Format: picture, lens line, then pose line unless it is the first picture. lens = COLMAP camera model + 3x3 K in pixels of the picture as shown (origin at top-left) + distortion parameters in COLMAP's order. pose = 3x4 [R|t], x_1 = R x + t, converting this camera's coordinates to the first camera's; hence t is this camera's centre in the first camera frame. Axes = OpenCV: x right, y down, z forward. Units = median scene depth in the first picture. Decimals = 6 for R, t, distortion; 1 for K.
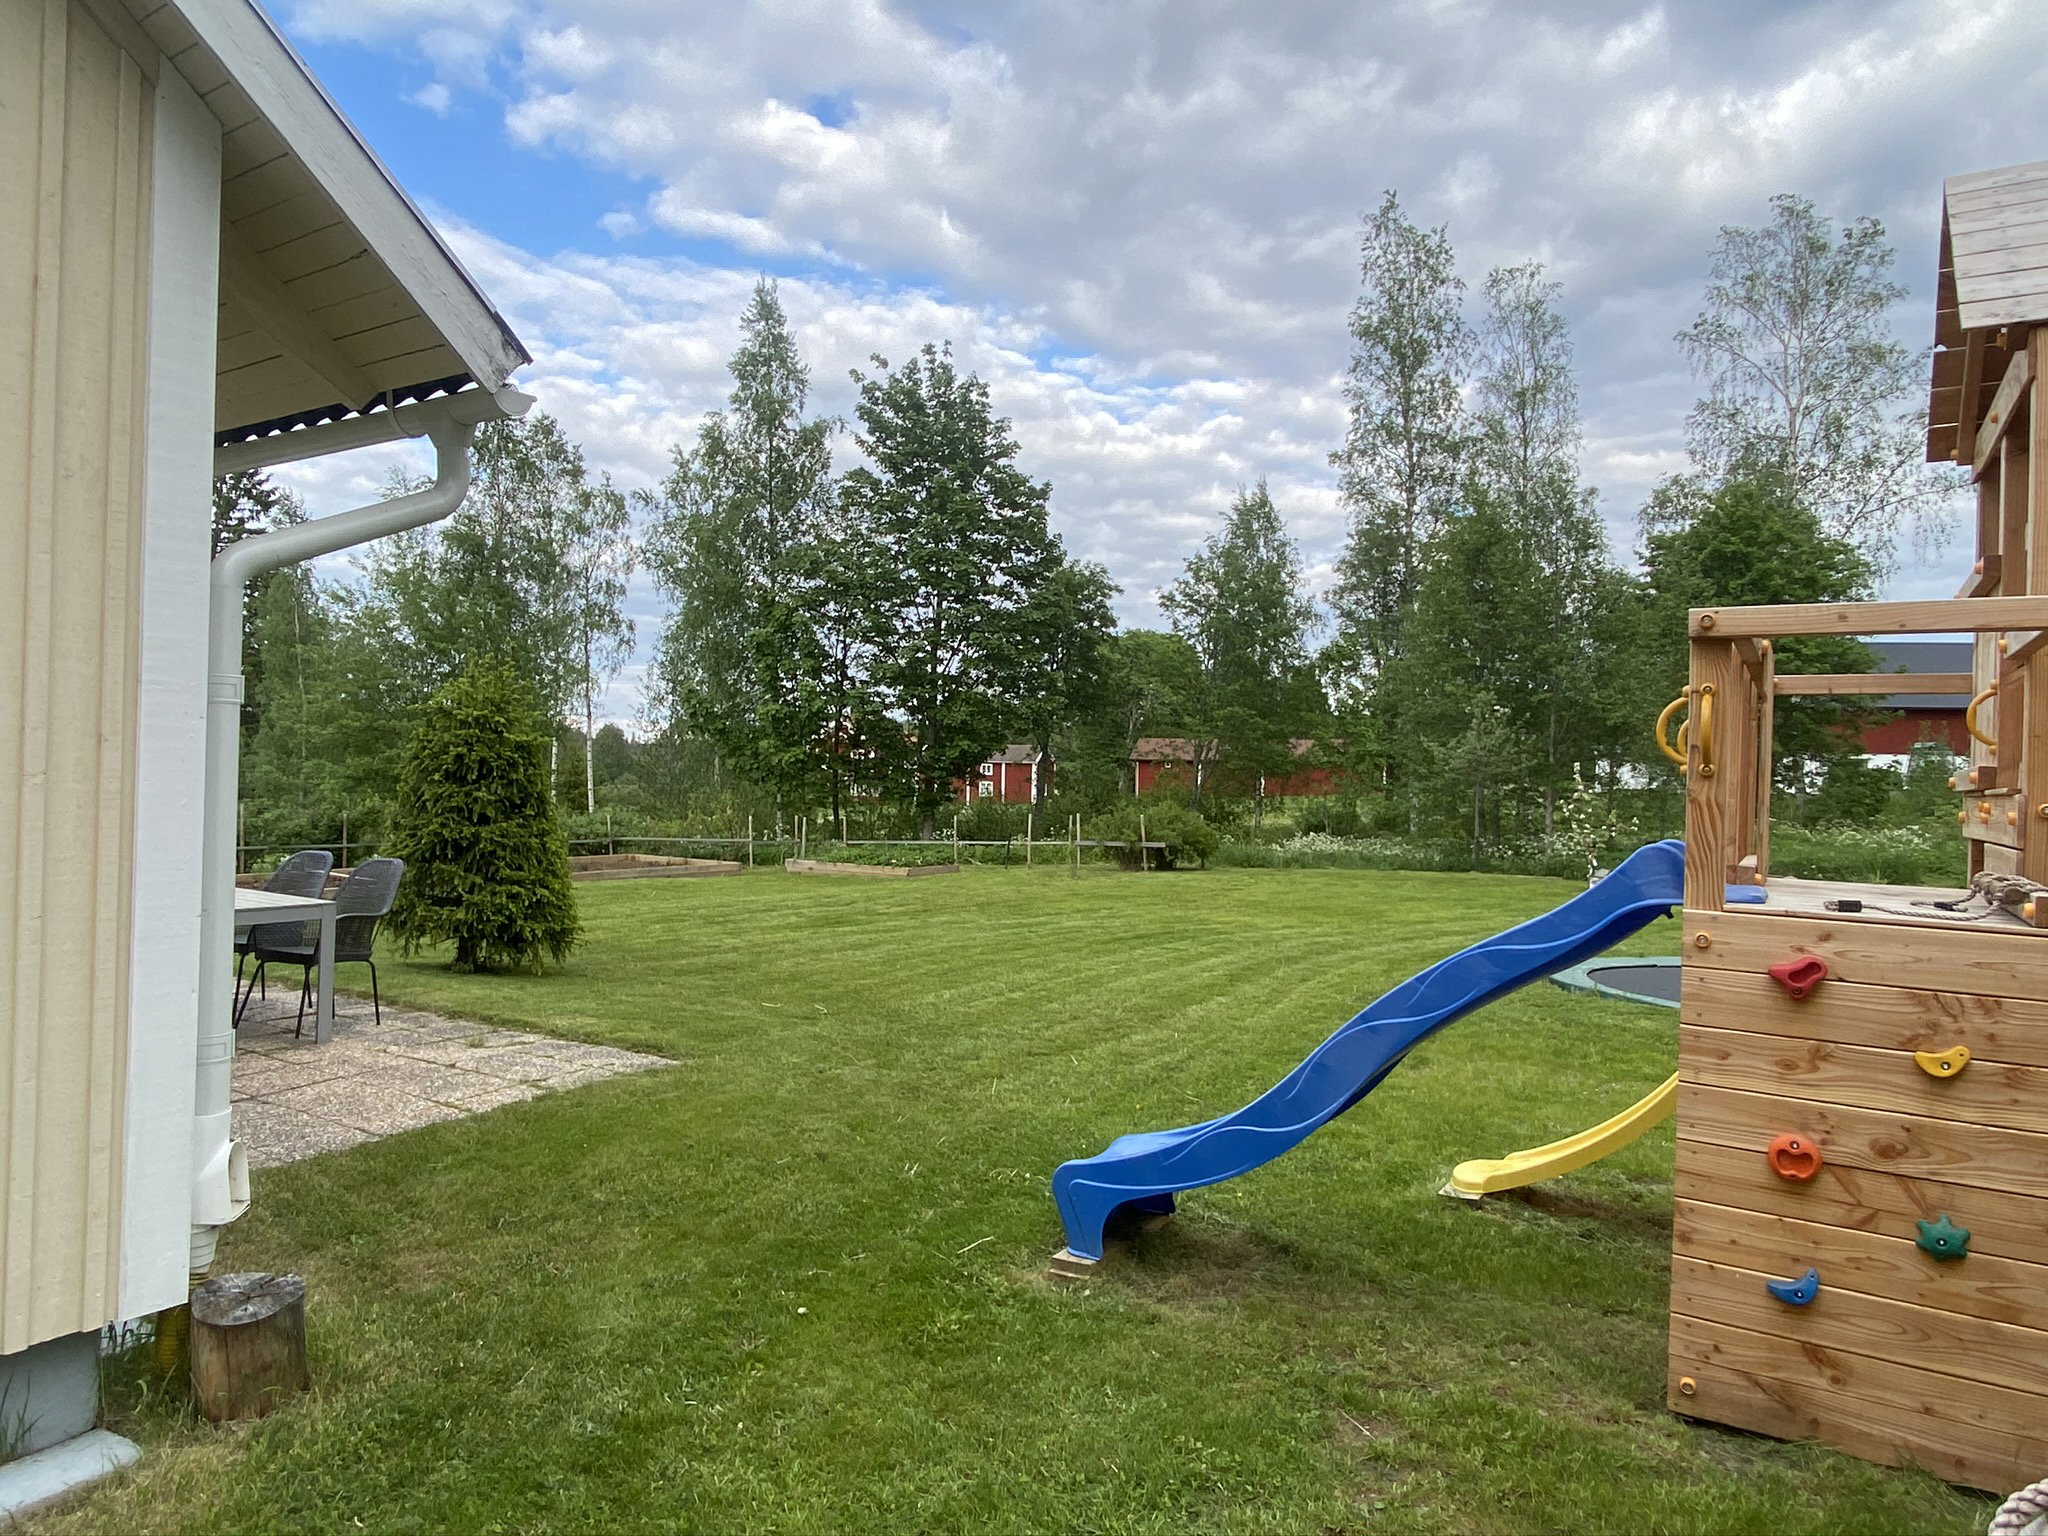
lens RADIAL K [[1259.5, 0, 1024.0], [0, 1259.5, 768.0], [0, 0, 1]] dist [0.002090, -0.003408]
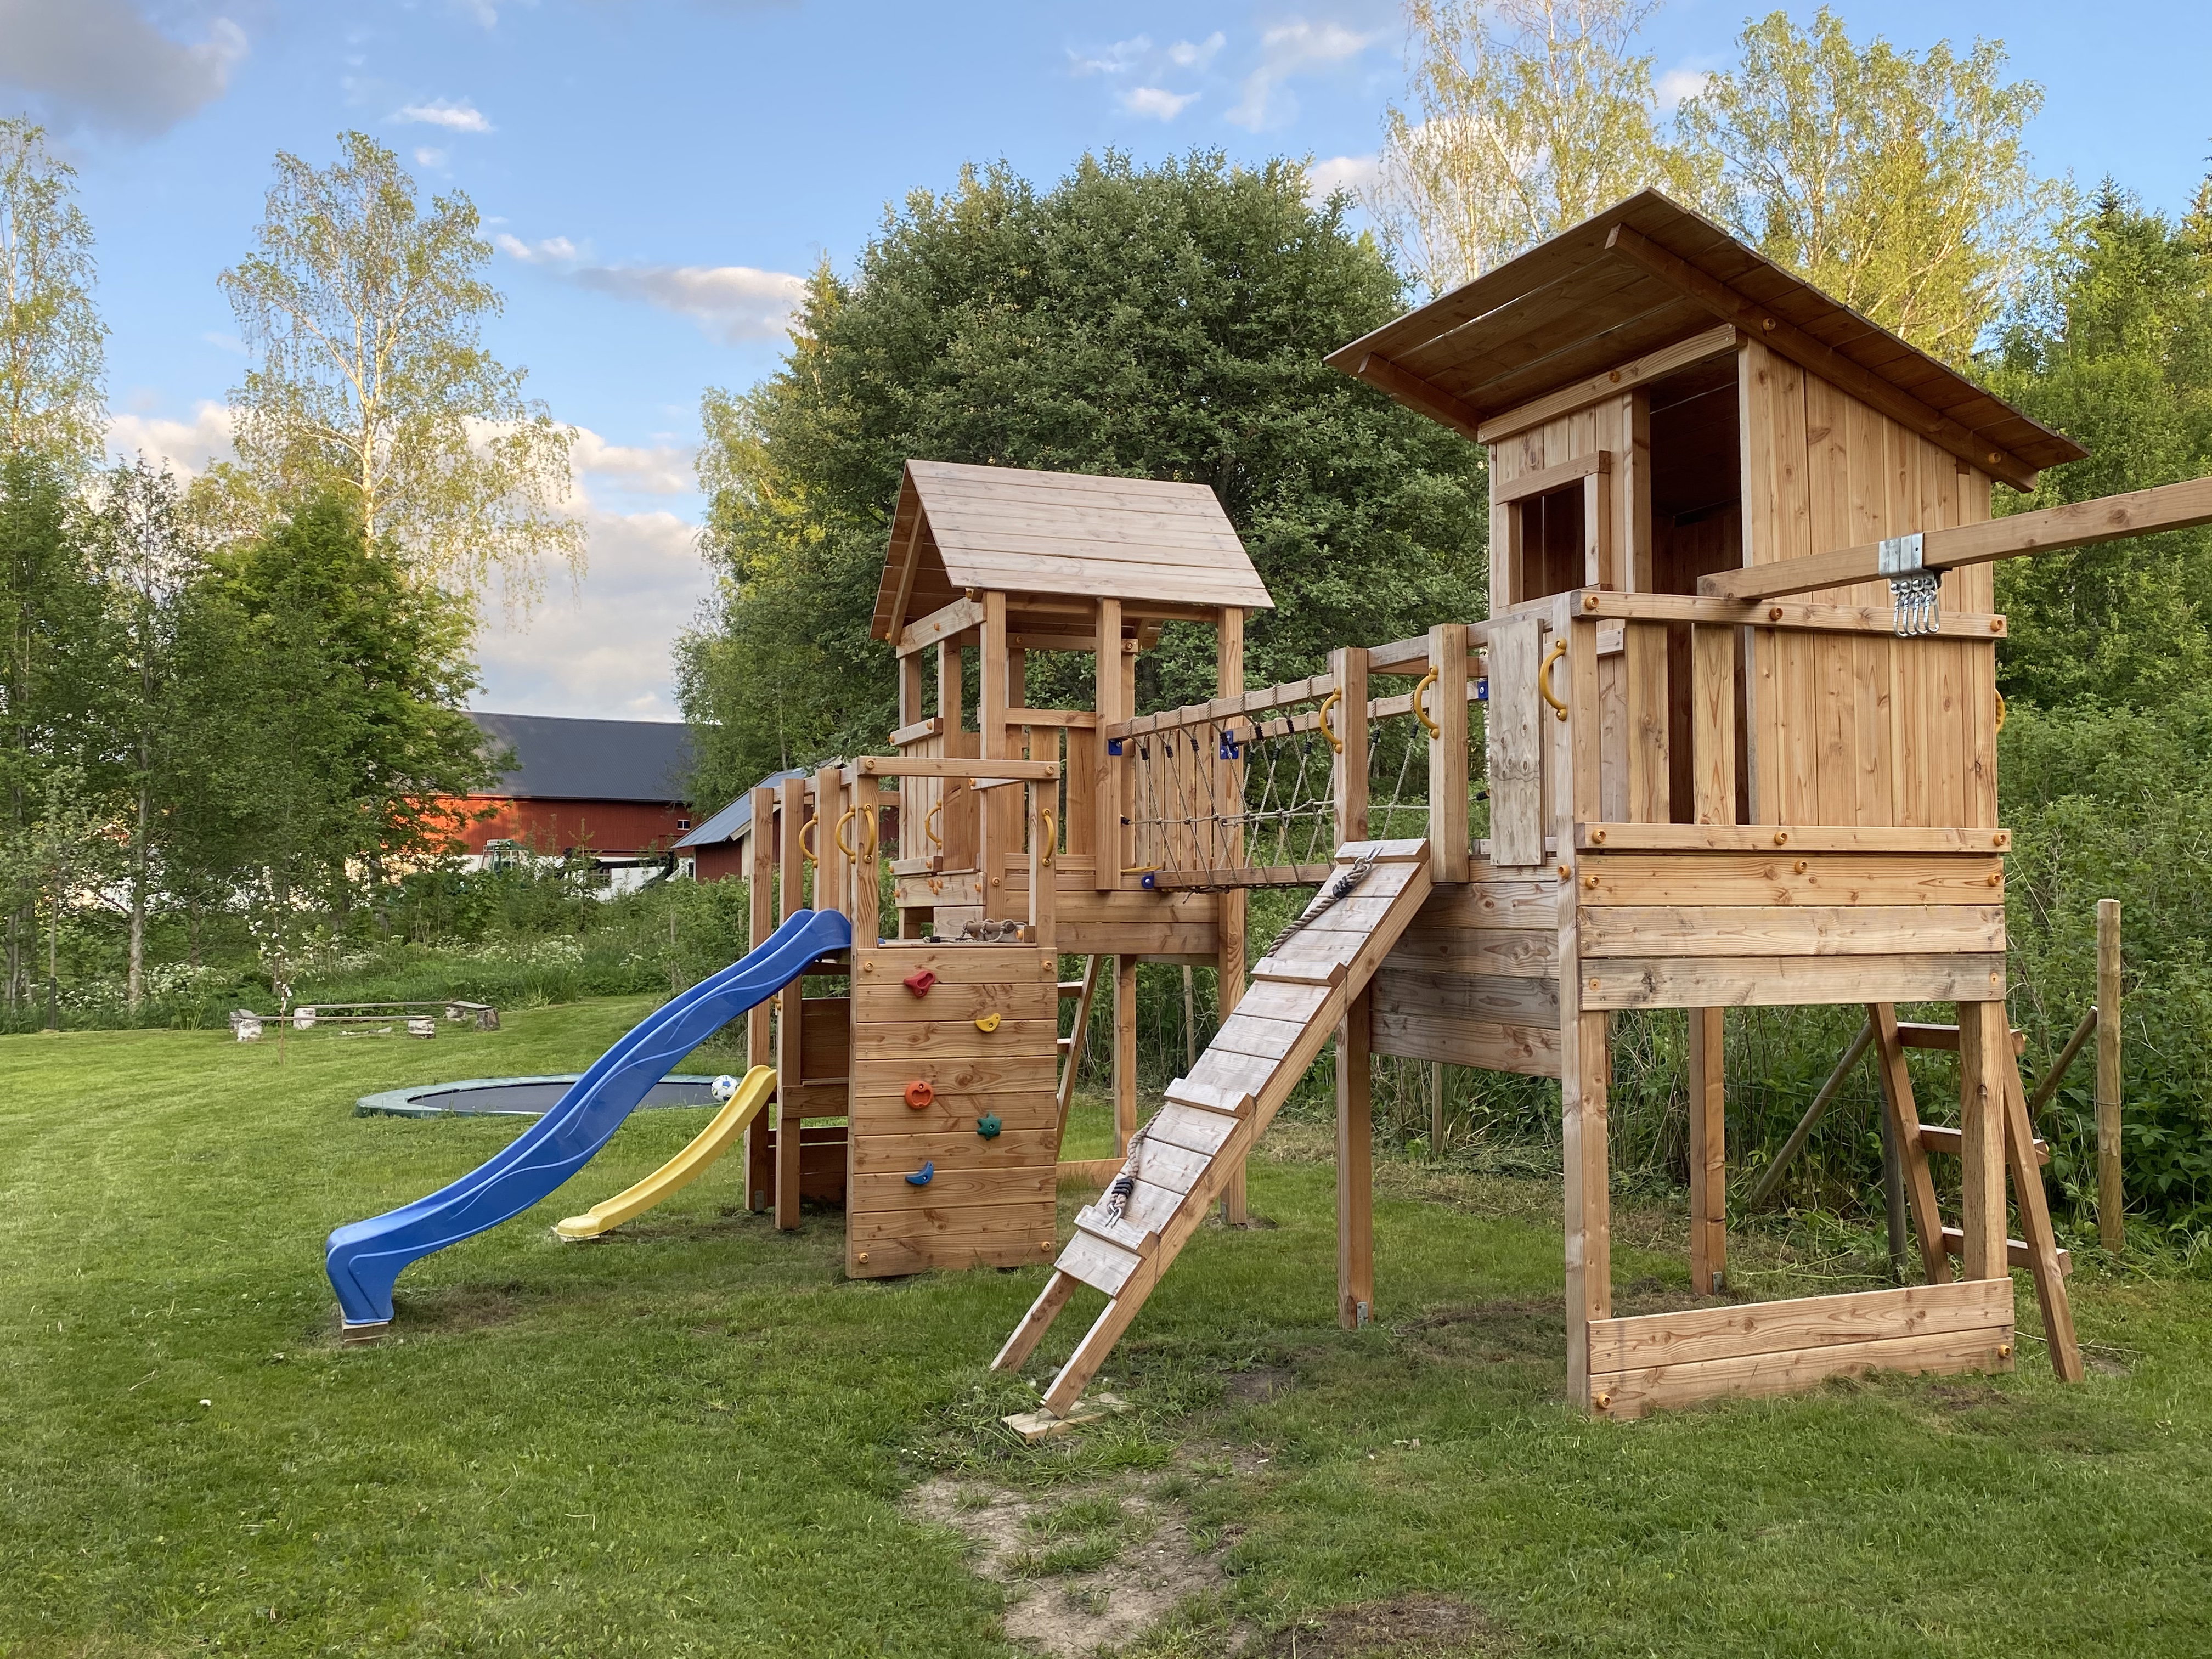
lens RADIAL K [[1932.4, 0, 1106.0], [0, 1932.4, 829.5], [0, 0, 1]] dist [-0.002542, -0.000482]
pose [[0.580982, 0.001075, 0.813916, -1.248480], [0.019943, 0.999680, -0.015556, 0.009277], [-0.813672, 0.025270, 0.580775, -0.638363]]
